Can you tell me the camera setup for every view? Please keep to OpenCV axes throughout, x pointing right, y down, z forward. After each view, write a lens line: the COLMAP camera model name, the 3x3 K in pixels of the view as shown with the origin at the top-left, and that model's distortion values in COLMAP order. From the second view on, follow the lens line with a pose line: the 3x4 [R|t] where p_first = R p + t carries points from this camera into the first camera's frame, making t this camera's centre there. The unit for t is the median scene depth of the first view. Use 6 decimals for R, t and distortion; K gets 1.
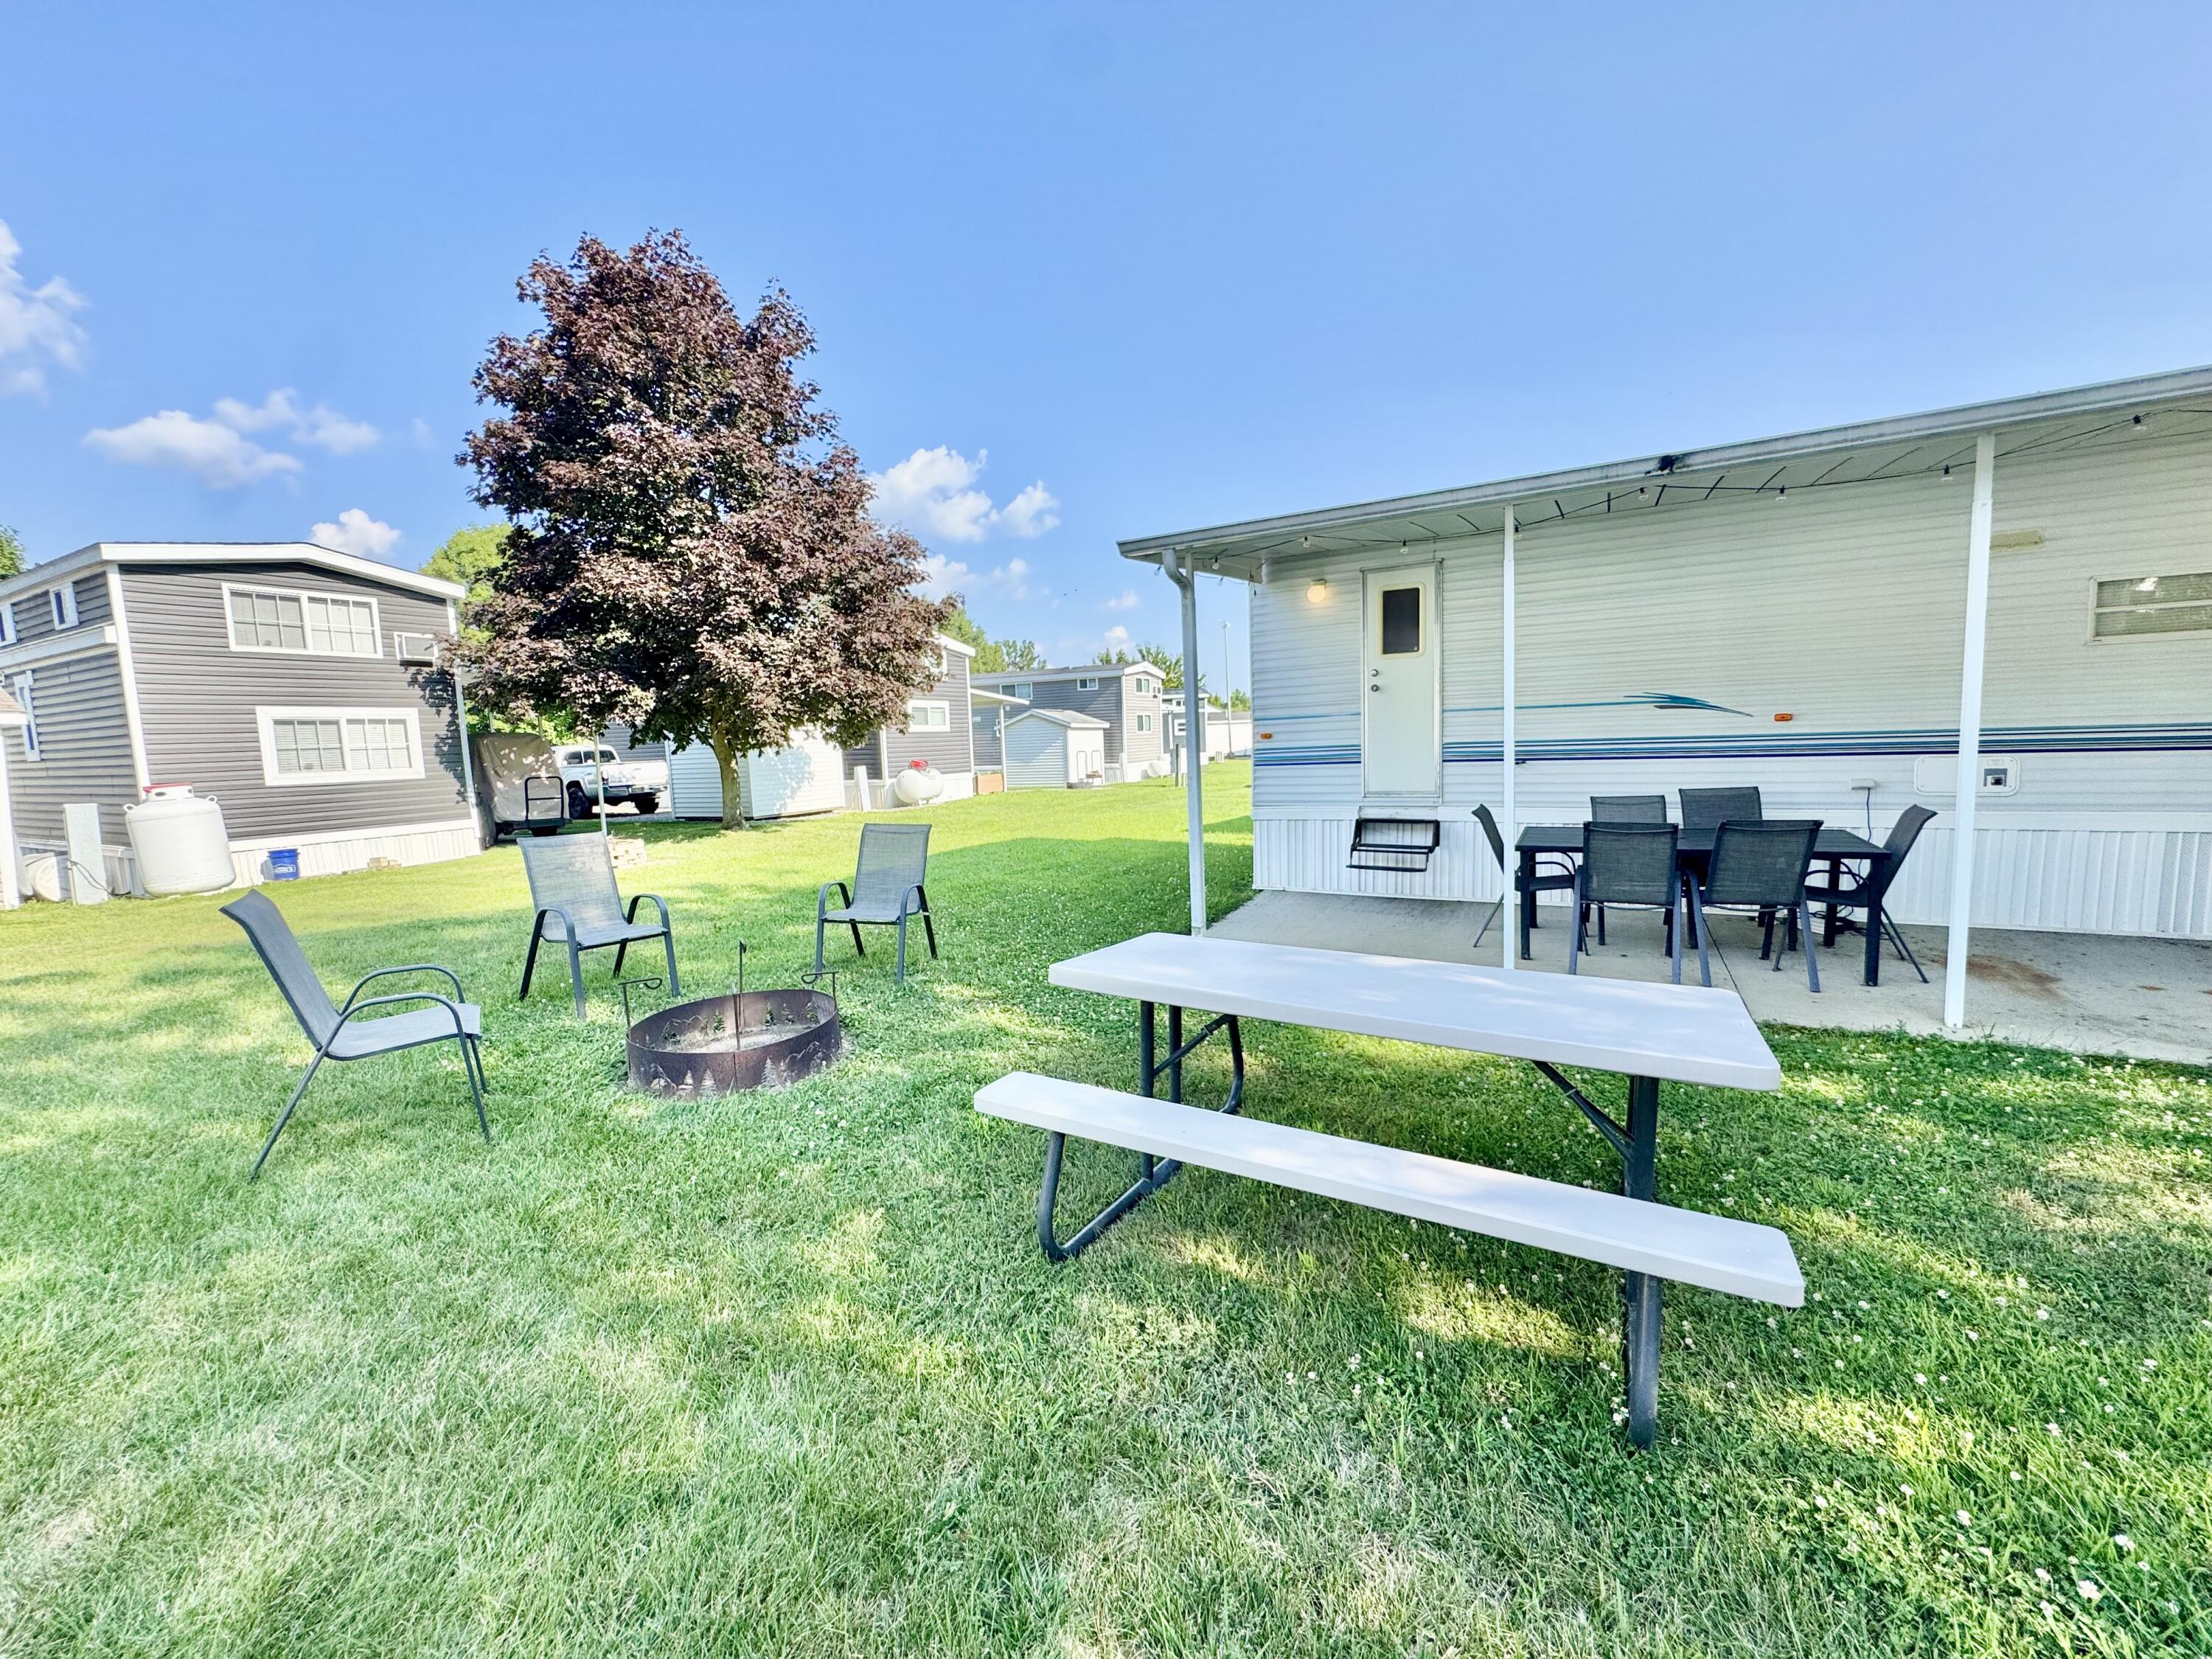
lens RADIAL K [[881.4, 0, 1100.9], [0, 881.4, 829.9], [0, 0, 1]] dist [-0.003908, 0.000855]
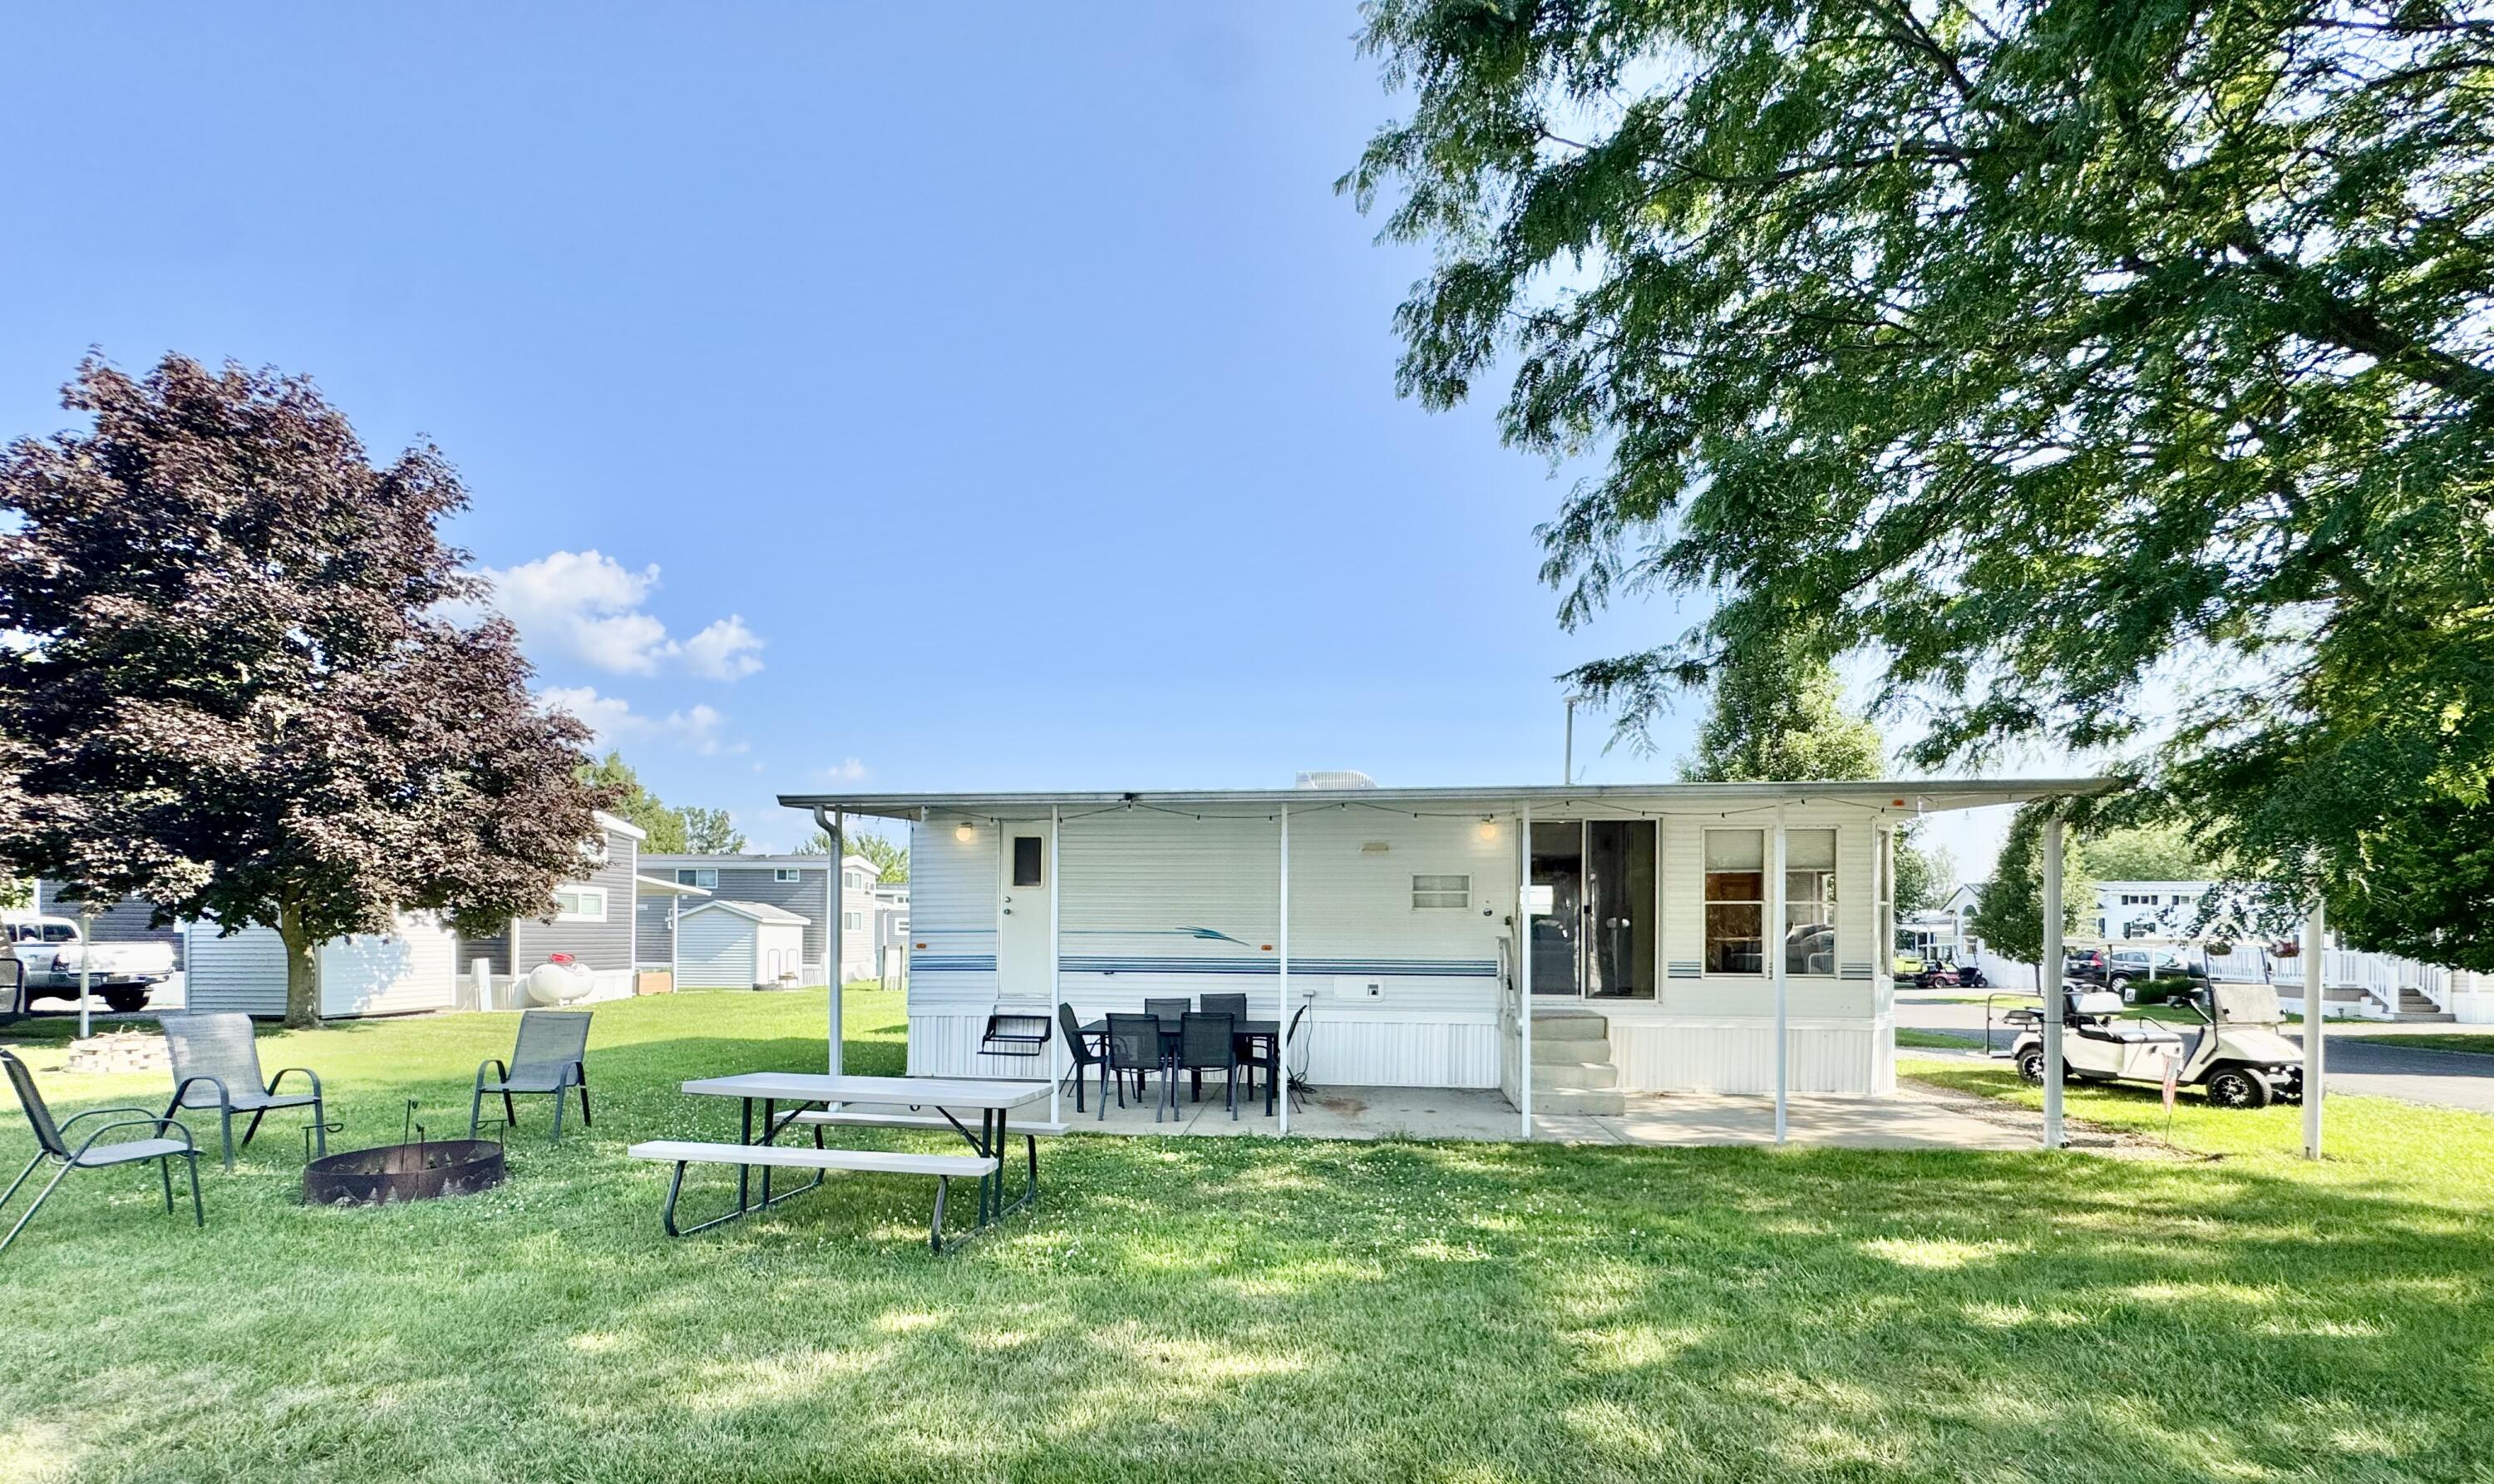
lens RADIAL K [[985.2, 0, 1232.4], [0, 985.2, 928.1], [0, 0, 1]] dist [0.001307, 0.000195]
pose [[0.919605, 0.044664, 0.390297, 0.036267], [0.001180, 0.993197, -0.116437, 0.017801], [-0.392843, 0.107537, 0.913296, -0.268112]]
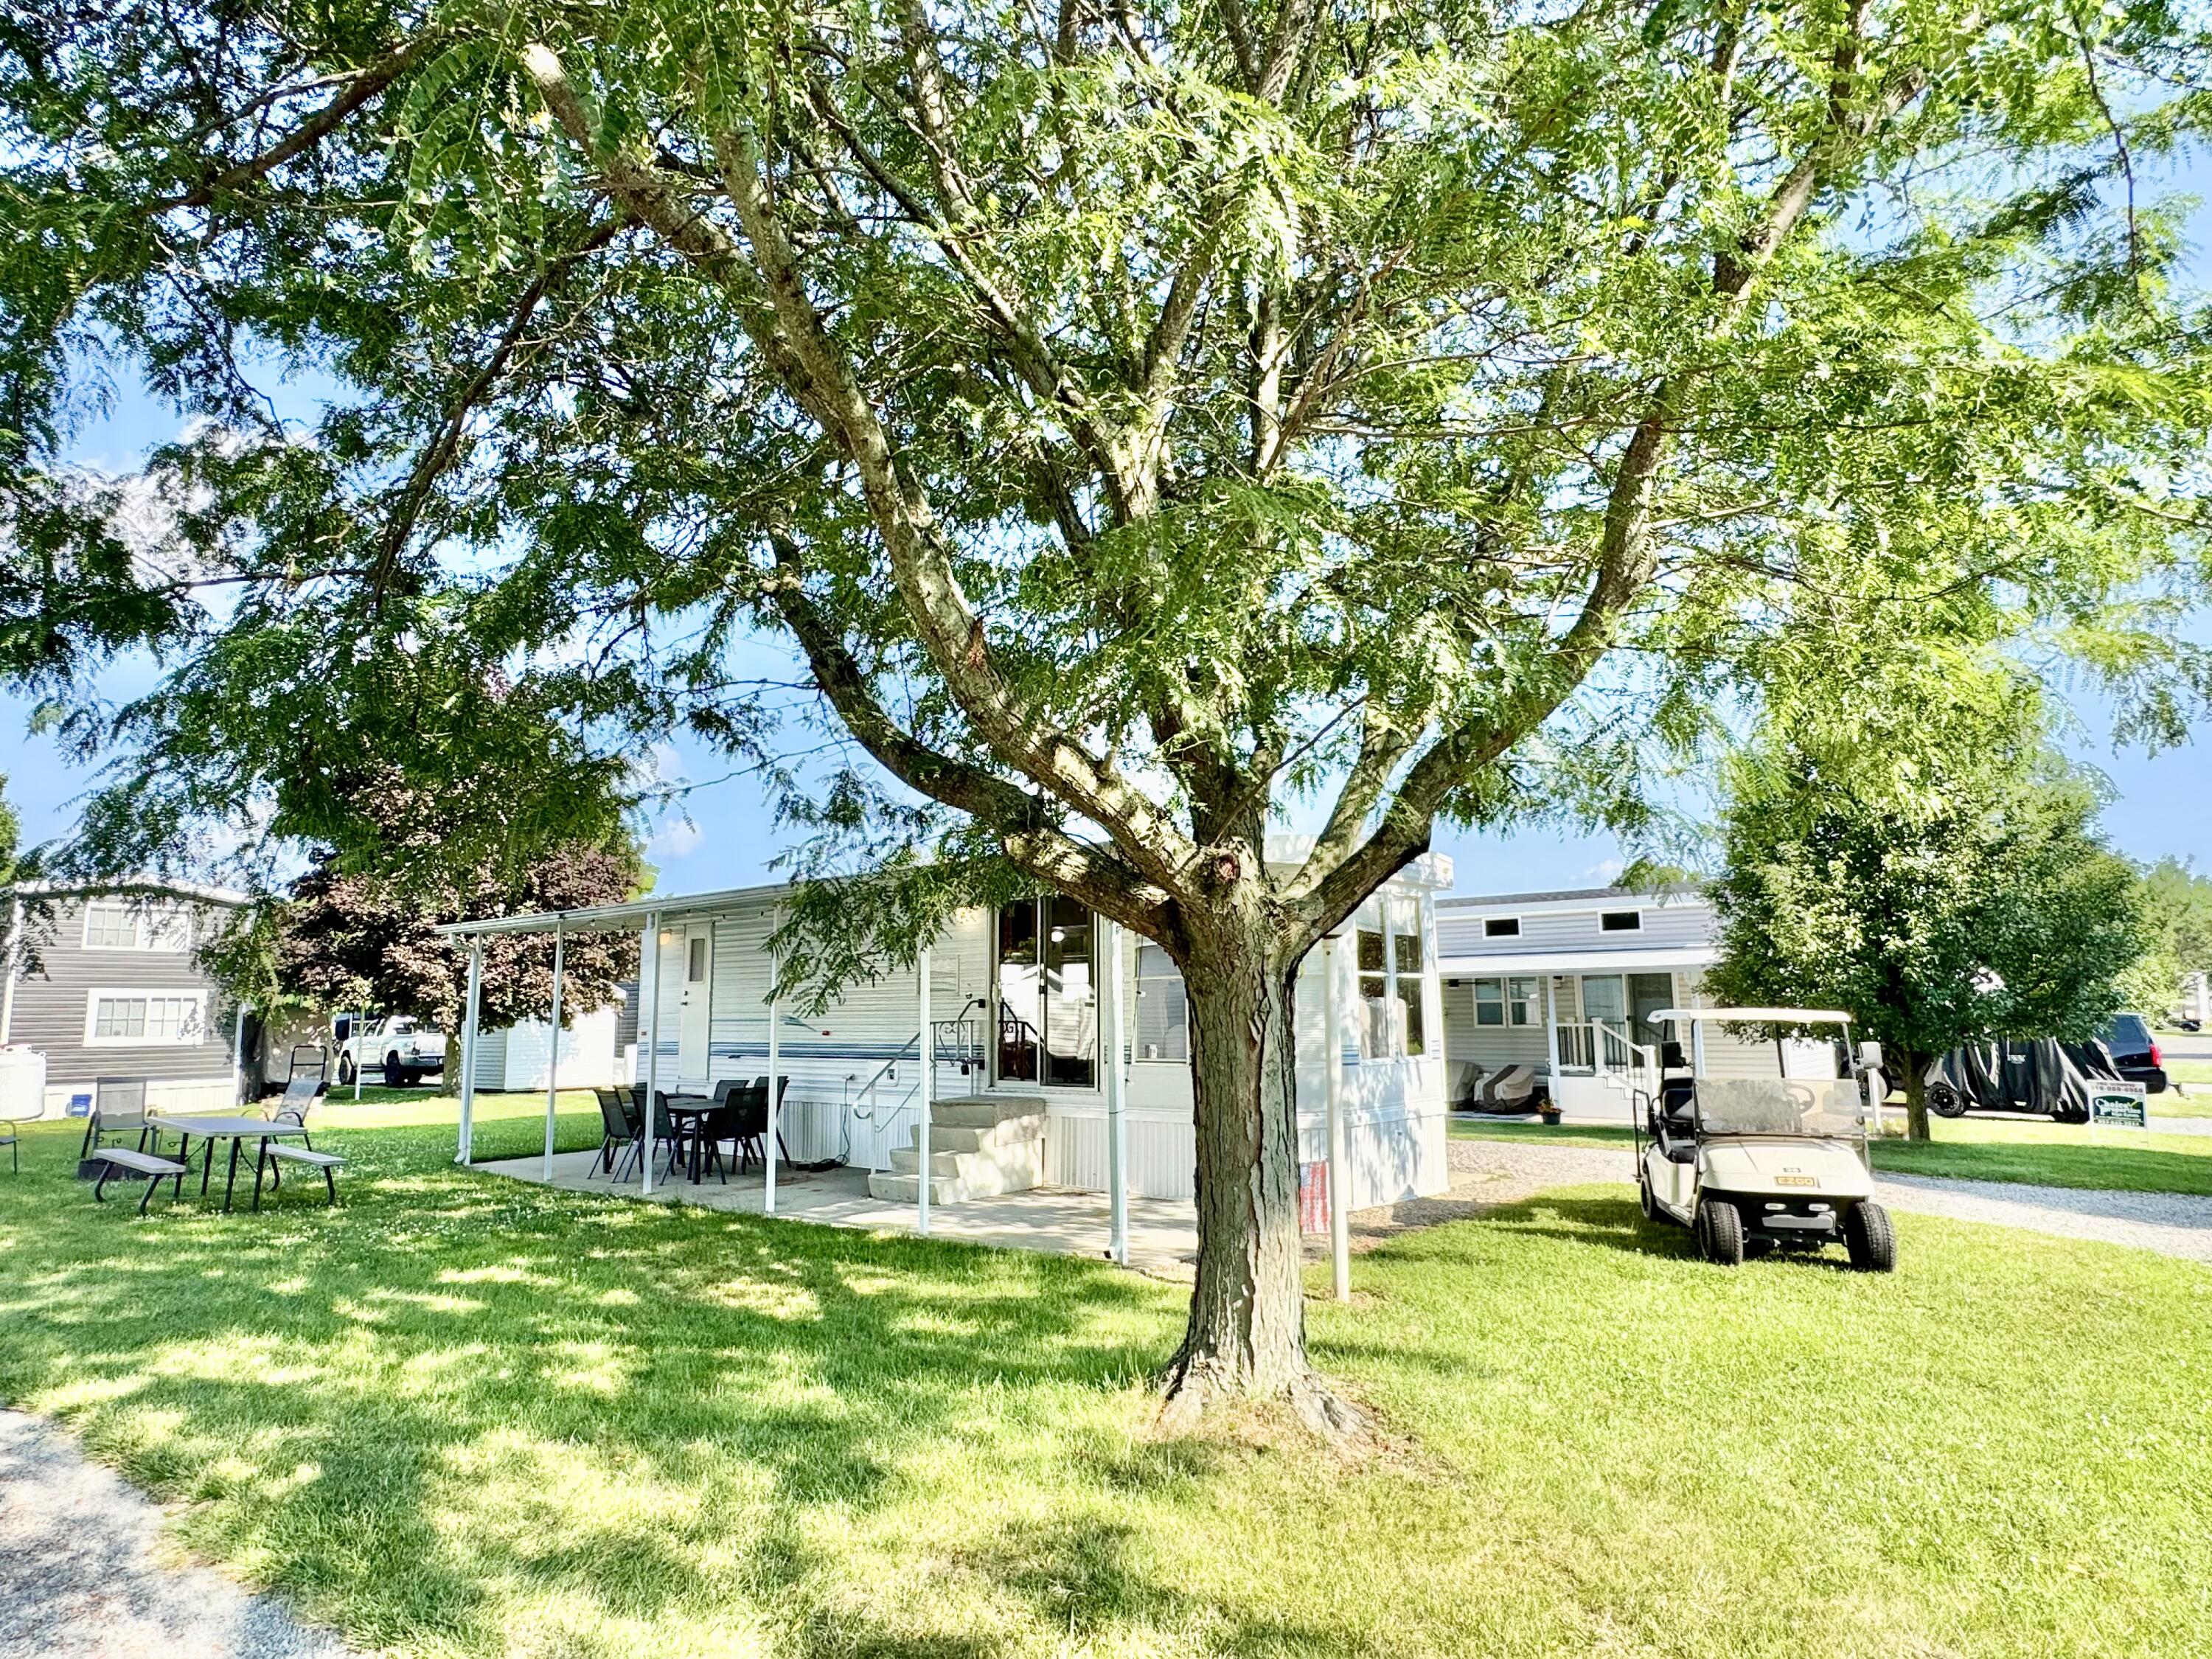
lens RADIAL K [[1300.7, 0, 1119.8], [0, 1300.7, 821.2], [0, 0, 1]] dist [-0.001674, 0.001781]
pose [[0.983529, -0.000759, -0.180750, 0.900128], [-0.042983, 0.970323, -0.237963, 0.019459], [0.175566, 0.241813, 0.954308, -0.658781]]
